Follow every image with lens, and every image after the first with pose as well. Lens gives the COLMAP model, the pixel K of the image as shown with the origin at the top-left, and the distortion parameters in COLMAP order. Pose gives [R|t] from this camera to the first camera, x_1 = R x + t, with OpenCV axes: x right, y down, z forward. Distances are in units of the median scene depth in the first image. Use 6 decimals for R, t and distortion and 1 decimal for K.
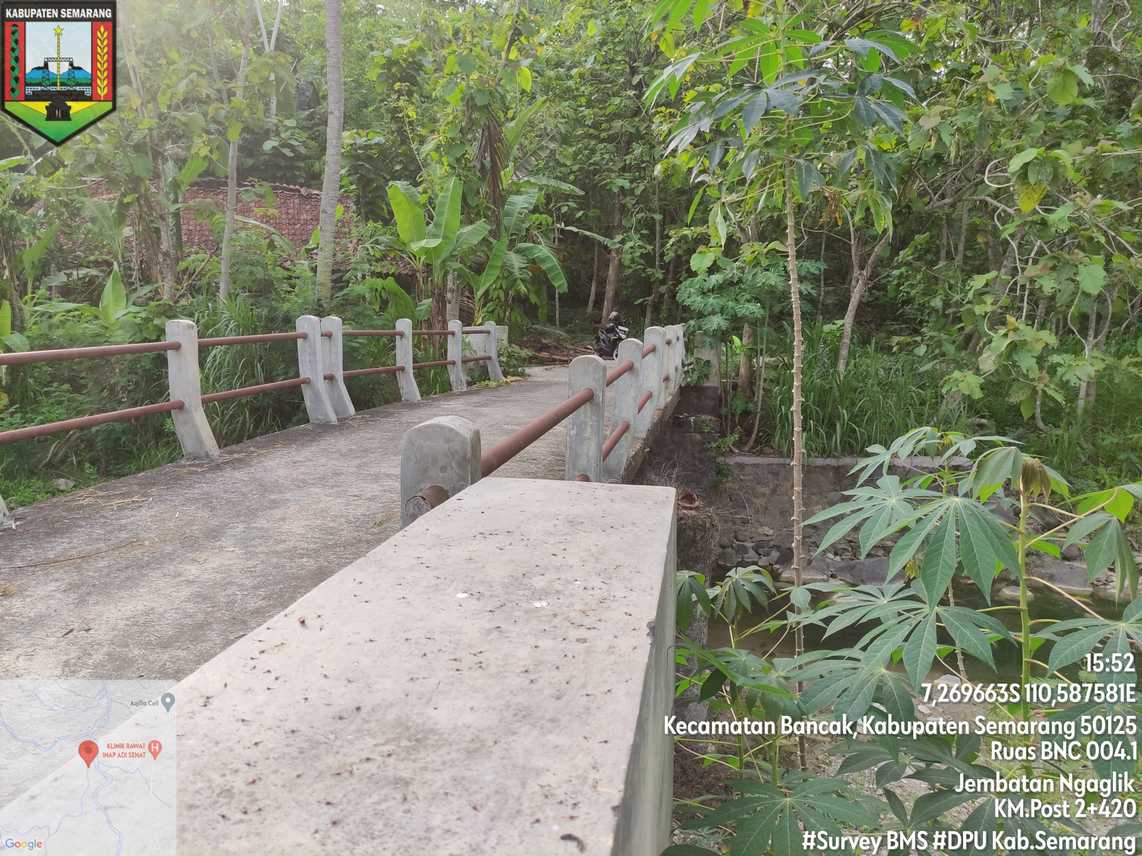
lens RADIAL K [[844.0, 0, 566.0], [0, 844.0, 426.9], [0, 0, 1]] dist [0.050610, -0.047761]
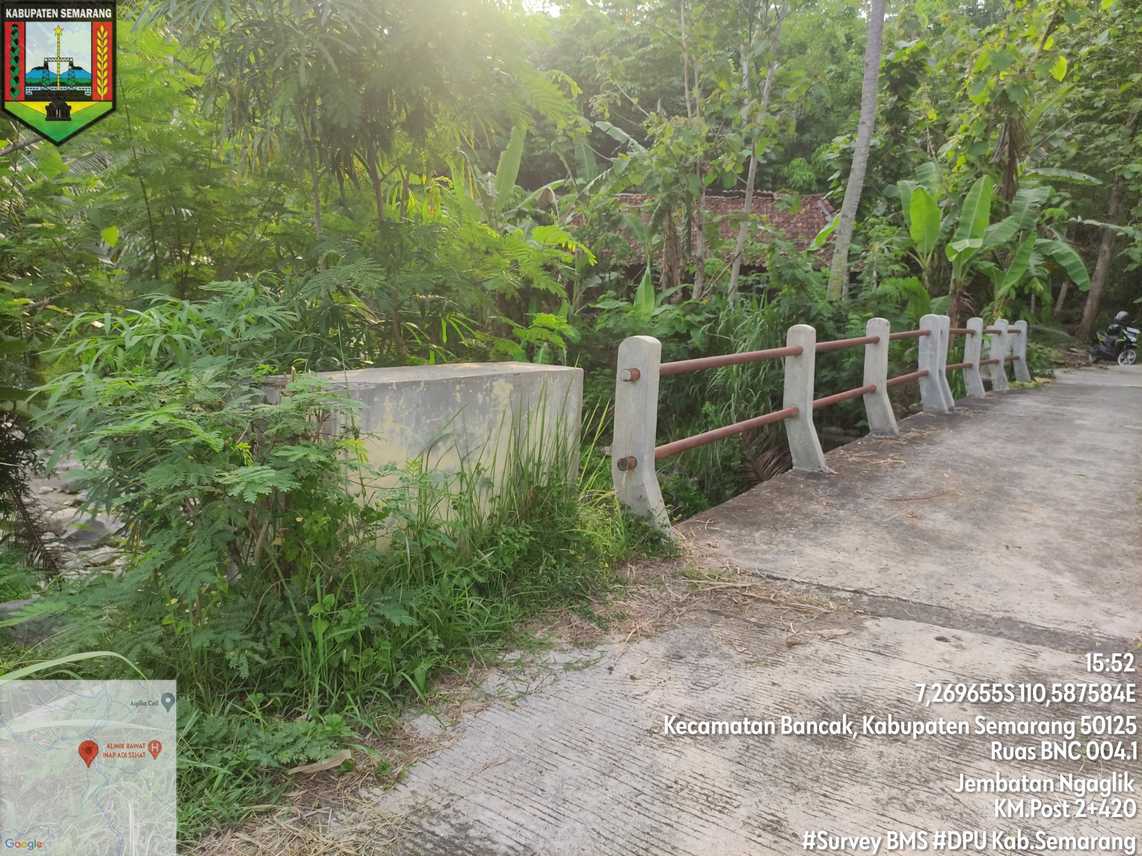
lens RADIAL K [[844.0, 0, 573.6], [0, 844.0, 425.4], [0, 0, 1]] dist [0.050610, -0.047761]
pose [[0.909129, 0.067318, -0.411039, -0.131860], [-0.066436, 0.997655, 0.016450, 0.013069], [0.411183, 0.012353, 0.911469, -0.104144]]
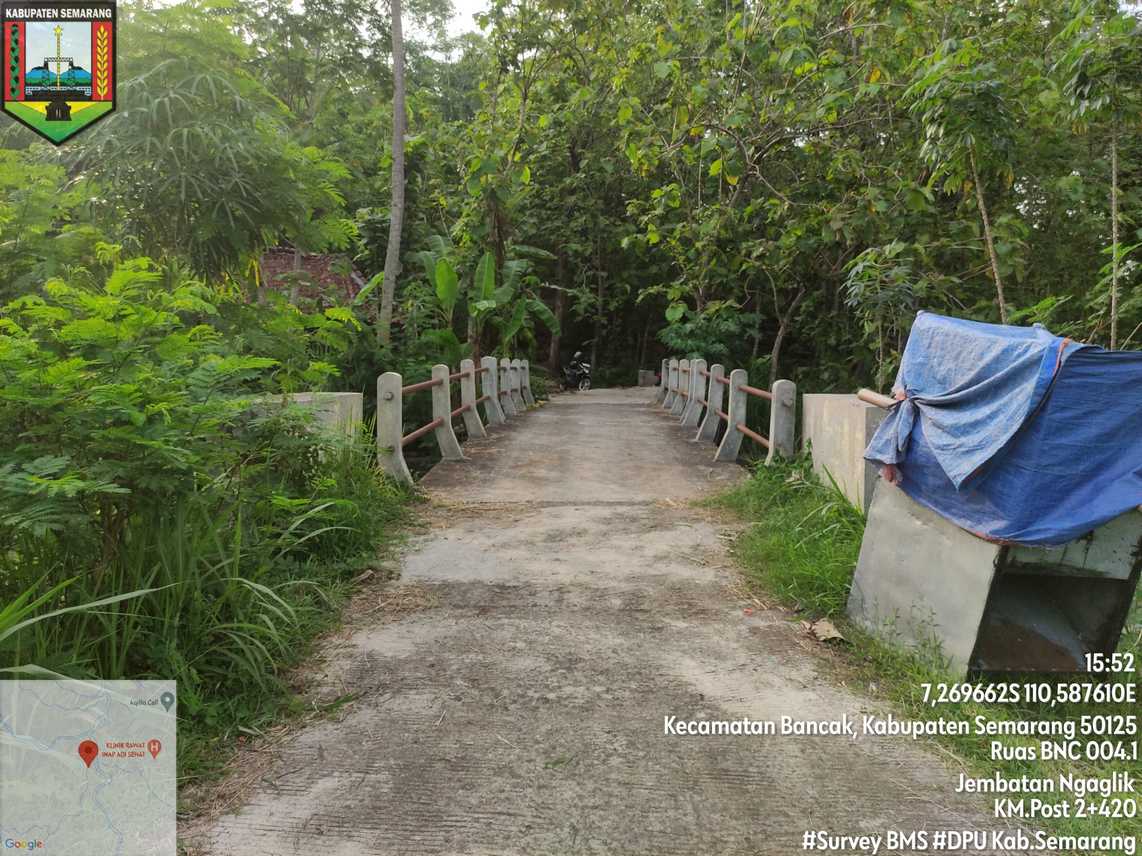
lens RADIAL K [[844.0, 0, 565.2], [0, 844.0, 425.0], [0, 0, 1]] dist [0.050610, -0.047761]
pose [[0.989748, -0.028864, 0.139879, -0.194073], [0.035706, 0.998273, -0.046648, 0.038287], [-0.138291, 0.051164, 0.989069, -0.293816]]
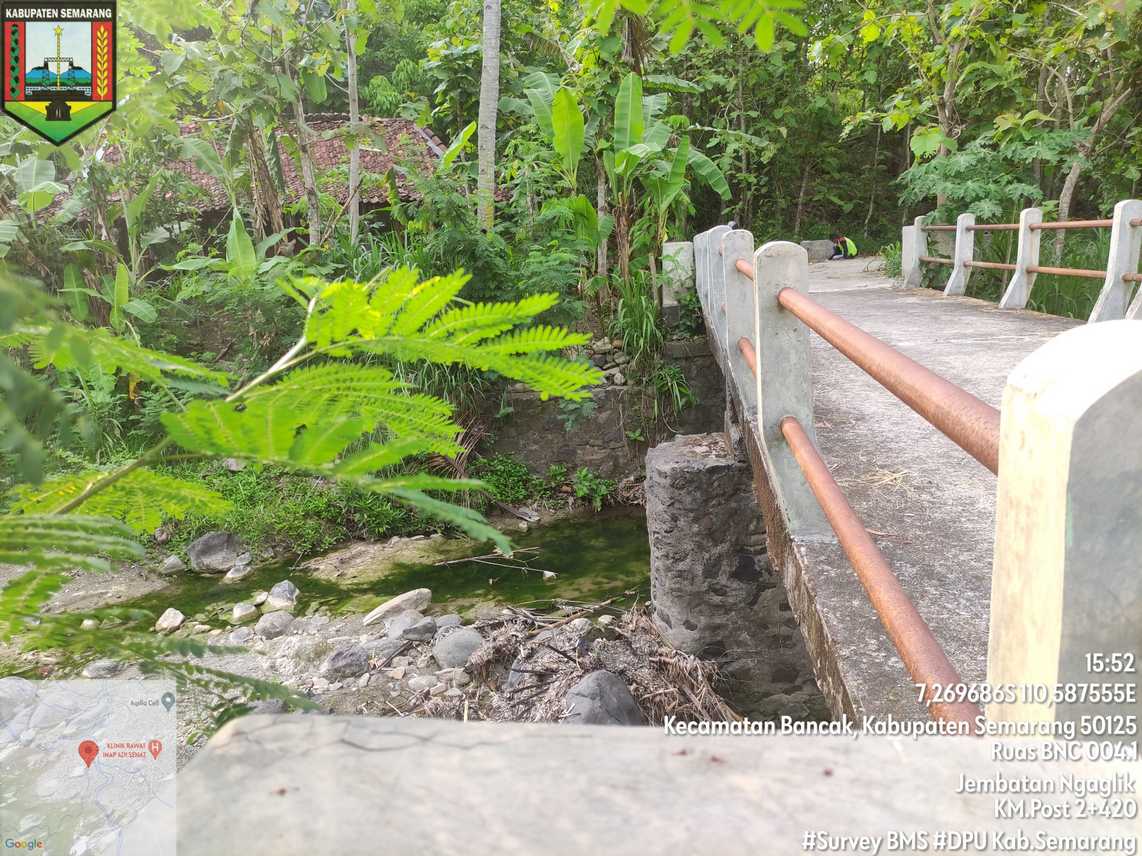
lens RADIAL K [[844.0, 0, 567.2], [0, 844.0, 426.5], [0, 0, 1]] dist [0.050610, -0.047761]
pose [[0.994599, -0.097658, 0.035138, -0.249180], [0.094457, 0.992024, 0.083459, -0.011921], [-0.043008, -0.079689, 0.995892, 0.097891]]
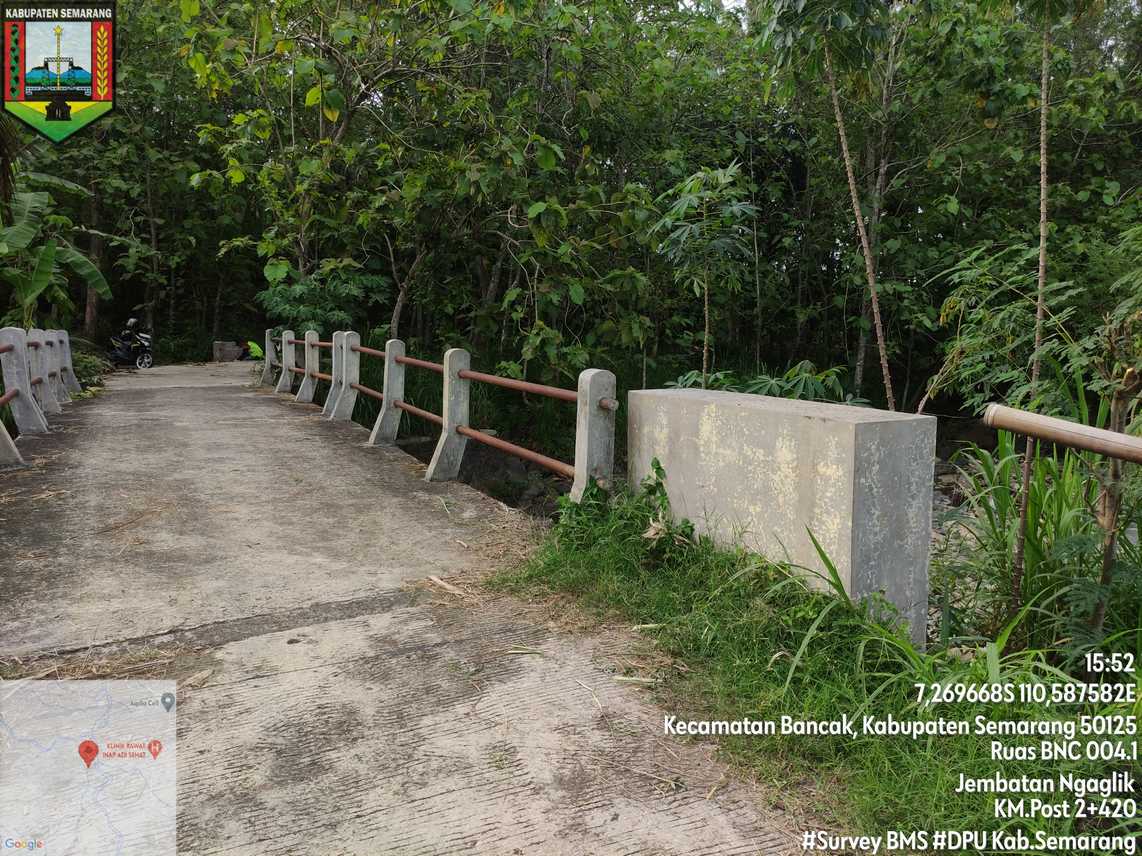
lens RADIAL K [[844.0, 0, 564.5], [0, 844.0, 424.4], [0, 0, 1]] dist [0.050610, -0.047761]
pose [[0.797889, -0.086700, 0.596537, -0.197904], [0.091393, 0.995562, 0.022451, 0.009388], [-0.595836, 0.036606, 0.802272, -0.093302]]
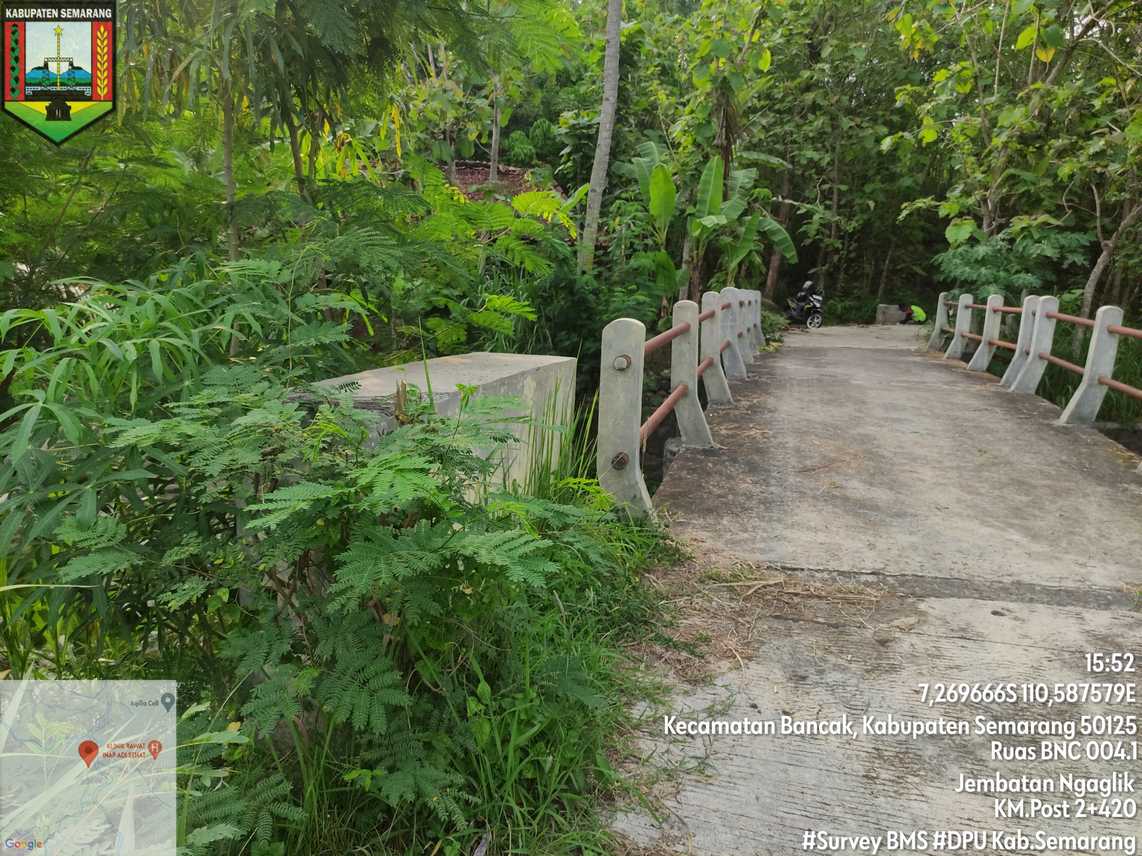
lens RADIAL K [[844.0, 0, 570.5], [0, 844.0, 424.4], [0, 0, 1]] dist [0.050610, -0.047761]
pose [[0.997049, 0.013165, -0.075630, -0.217980], [-0.010600, 0.999358, 0.034225, 0.009915], [0.076032, -0.033323, 0.996548, -0.093973]]
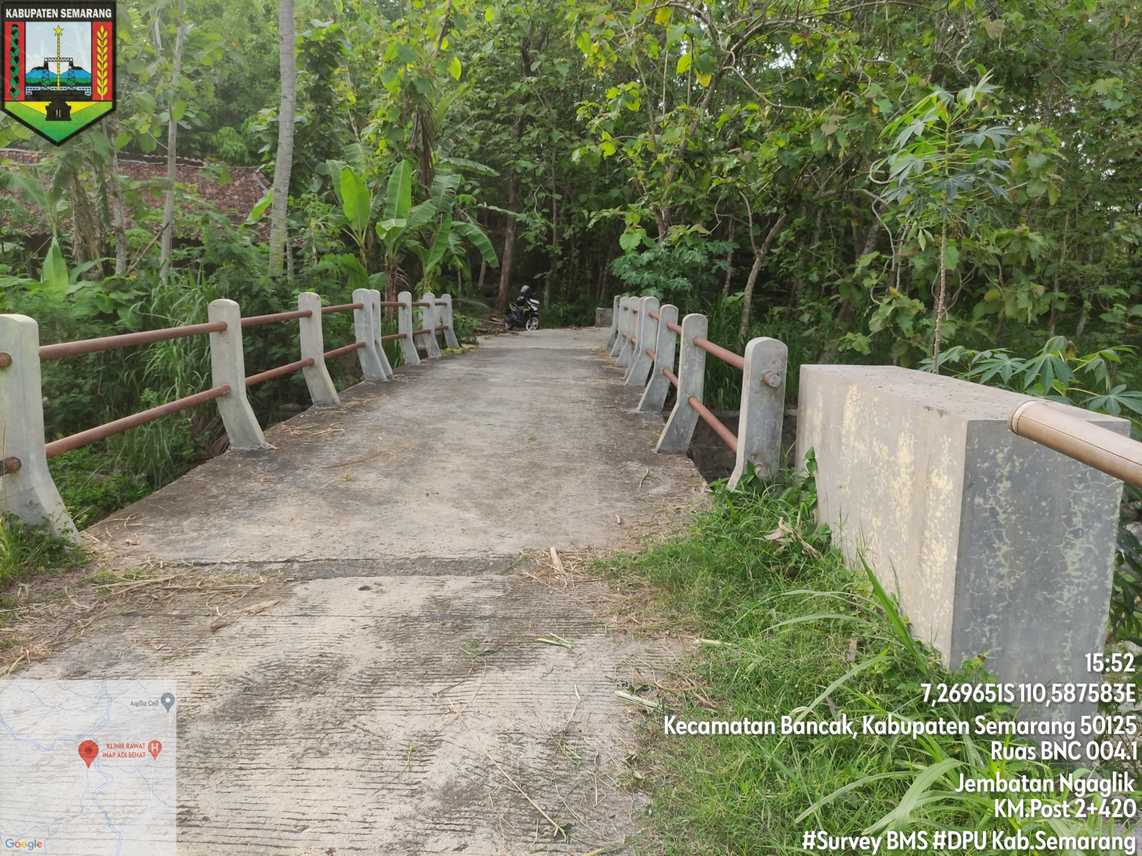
lens RADIAL K [[844.0, 0, 565.1], [0, 844.0, 424.7], [0, 0, 1]] dist [0.050610, -0.047761]
pose [[0.984761, -0.030958, 0.171136, -0.117761], [0.026280, 0.999218, 0.029531, 0.014449], [-0.171916, -0.024583, 0.984805, -0.103631]]
